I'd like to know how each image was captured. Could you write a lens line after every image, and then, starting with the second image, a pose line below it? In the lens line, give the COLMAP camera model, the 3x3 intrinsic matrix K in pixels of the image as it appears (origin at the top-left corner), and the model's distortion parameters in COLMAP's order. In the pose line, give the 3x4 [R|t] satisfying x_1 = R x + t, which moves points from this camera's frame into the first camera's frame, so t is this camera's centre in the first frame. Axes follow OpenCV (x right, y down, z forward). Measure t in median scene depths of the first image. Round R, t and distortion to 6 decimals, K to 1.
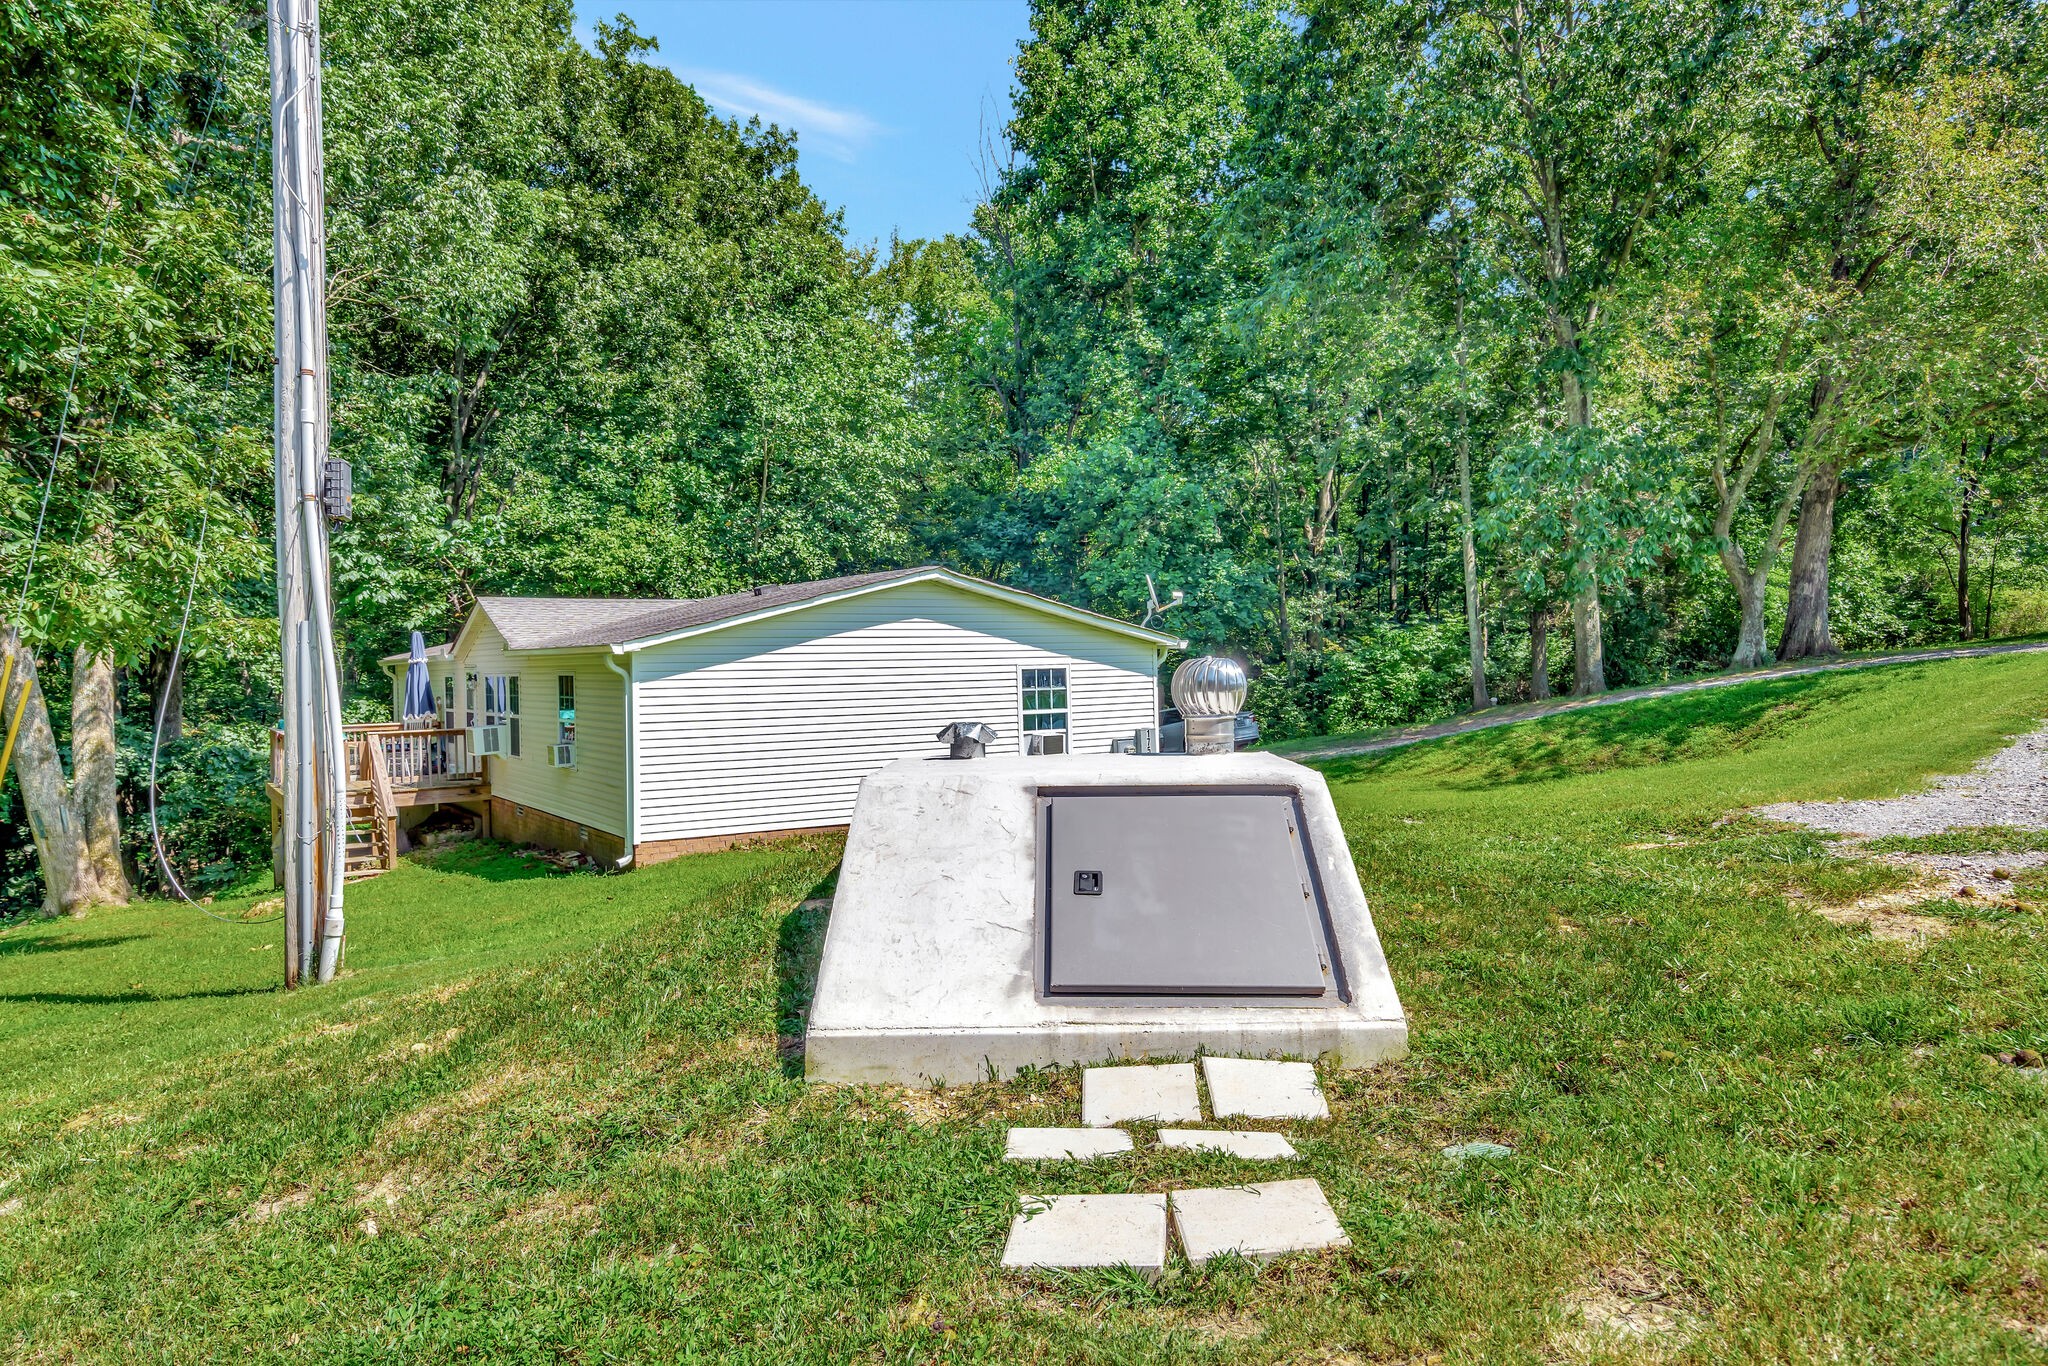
lens RADIAL K [[1373.0, 0, 1019.9], [0, 1373.0, 707.9], [0, 0, 1]] dist [0.028196, -0.000693]
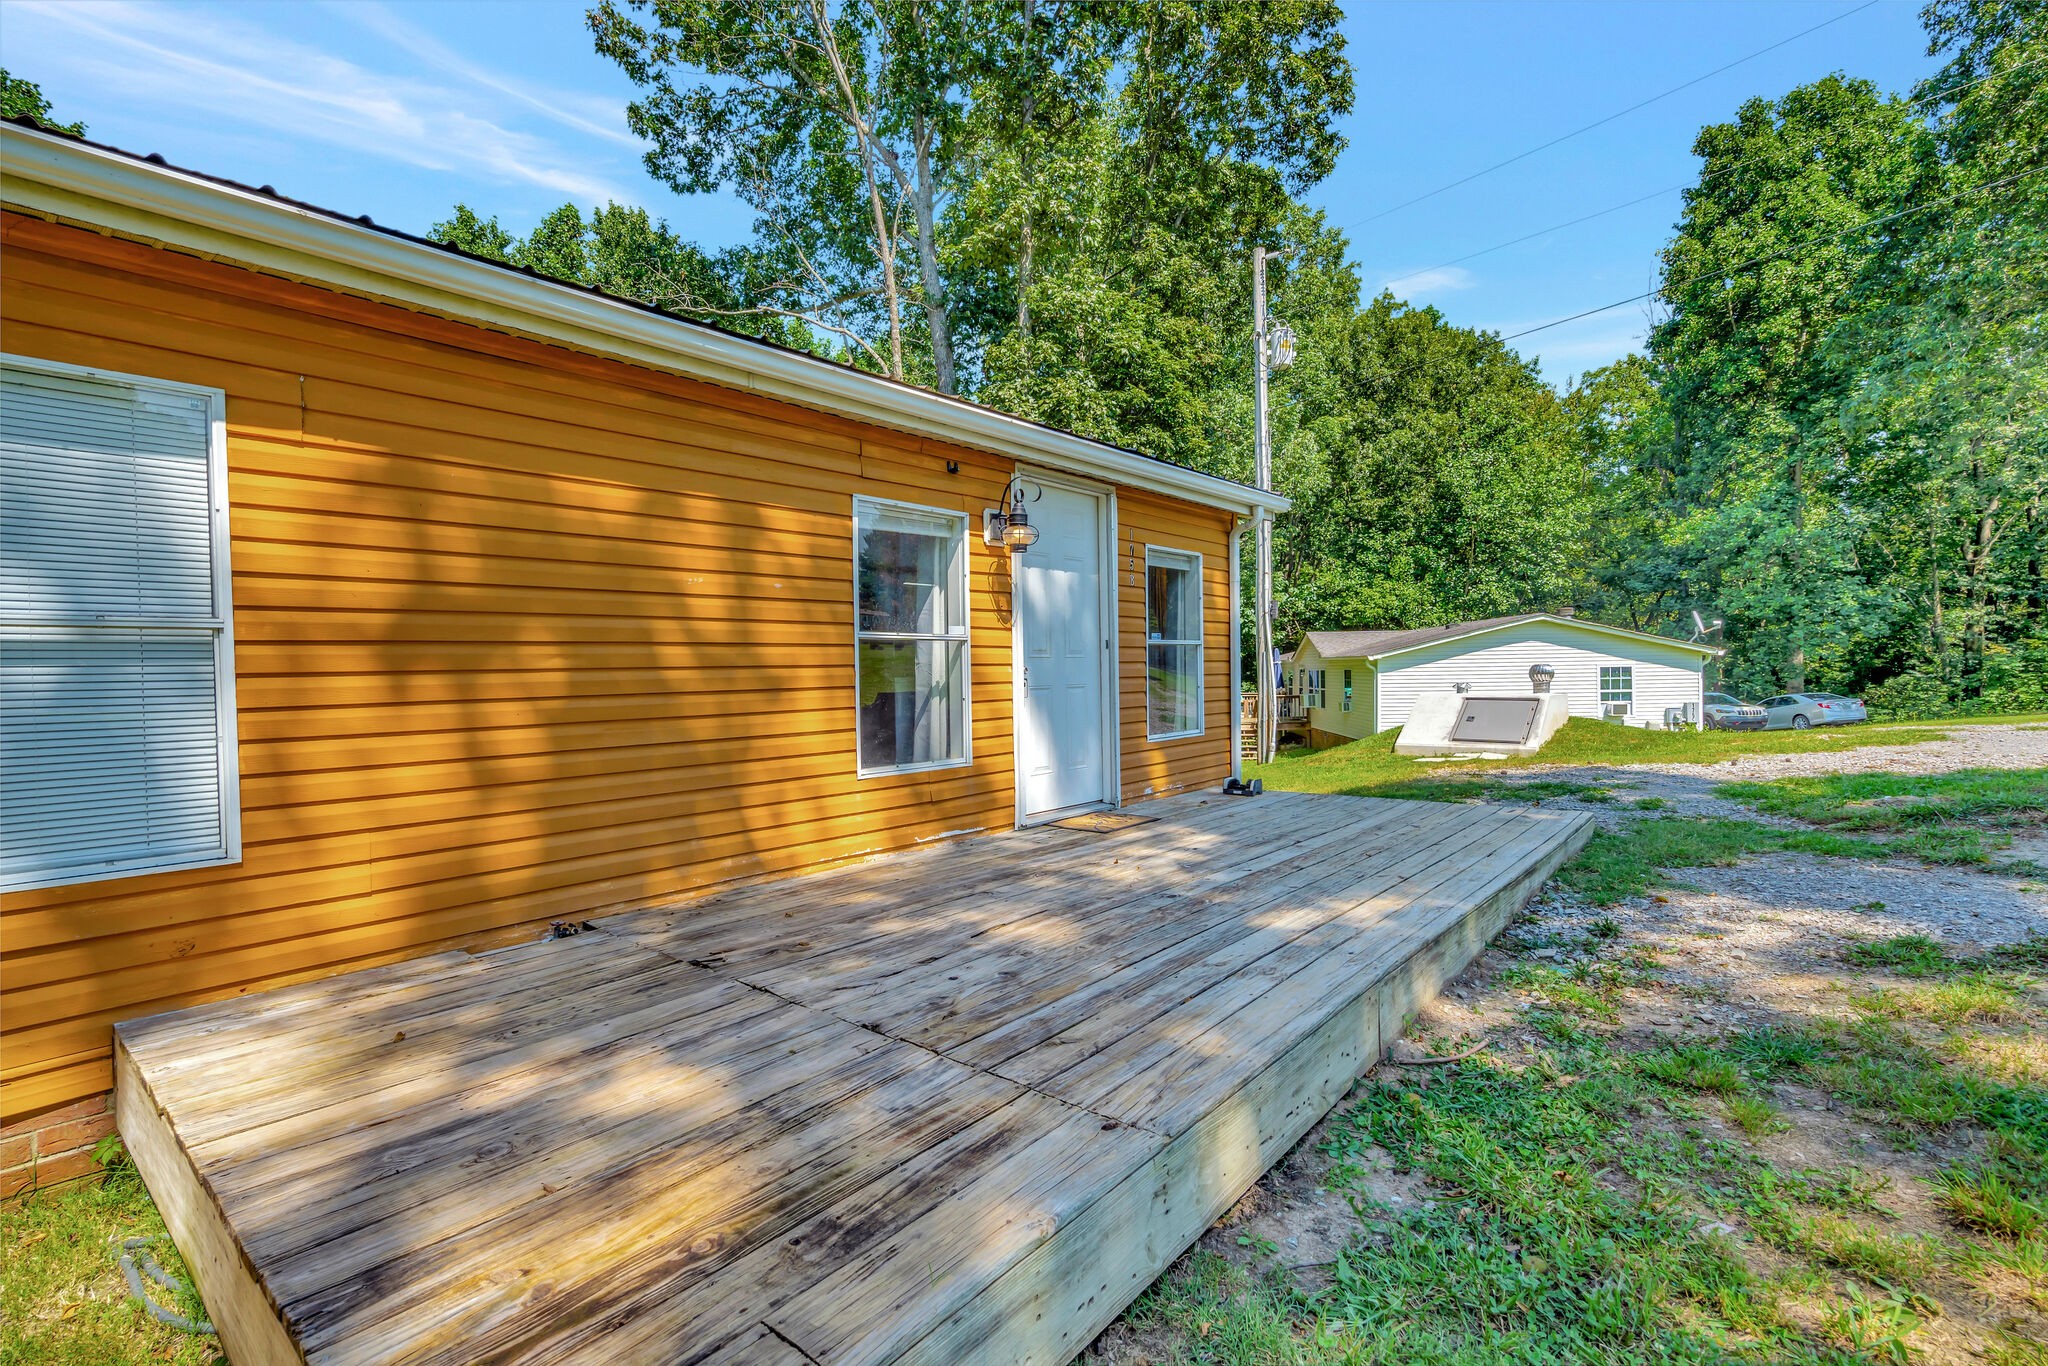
lens RADIAL K [[927.4, 0, 1022.3], [0, 927.4, 671.9], [0, 0, 1]] dist [-0.011733, 0.000167]
pose [[0.790938, 0.004967, -0.611877, 0.067590], [-0.019258, 0.999674, -0.016779, 0.006177], [0.611594, 0.025055, 0.790775, -0.199180]]
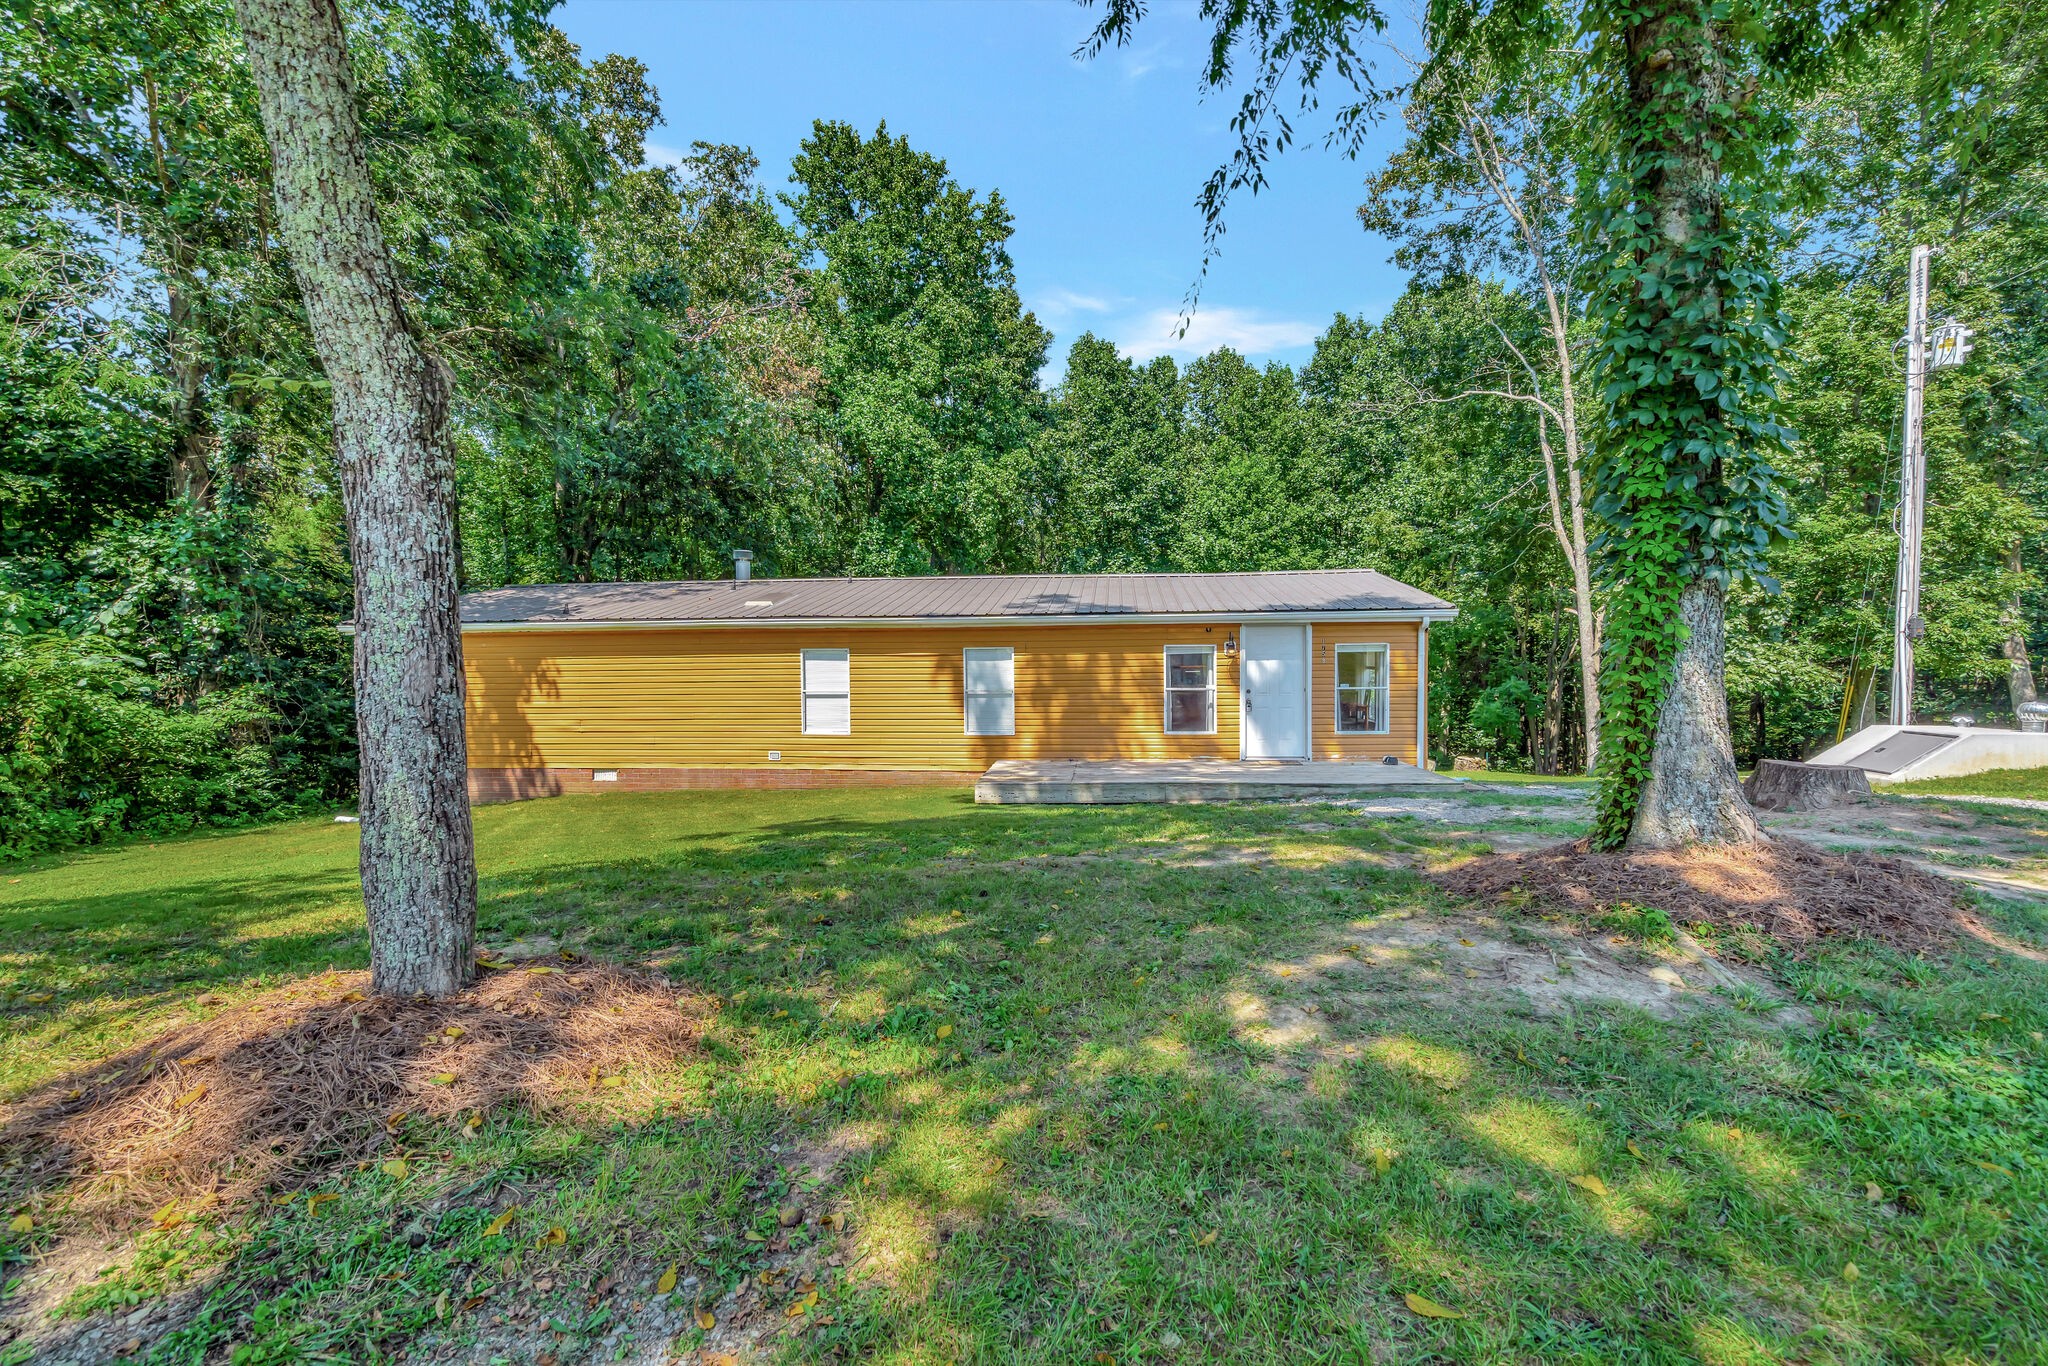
lens RADIAL K [[927.4, 0, 1022.3], [0, 927.4, 671.9], [0, 0, 1]] dist [-0.011733, 0.000167]
pose [[-0.061880, 0.035300, -0.997459, 0.346726], [-0.027947, 0.998921, 0.037086, -0.018074], [0.997692, 0.030170, -0.060827, -0.158123]]
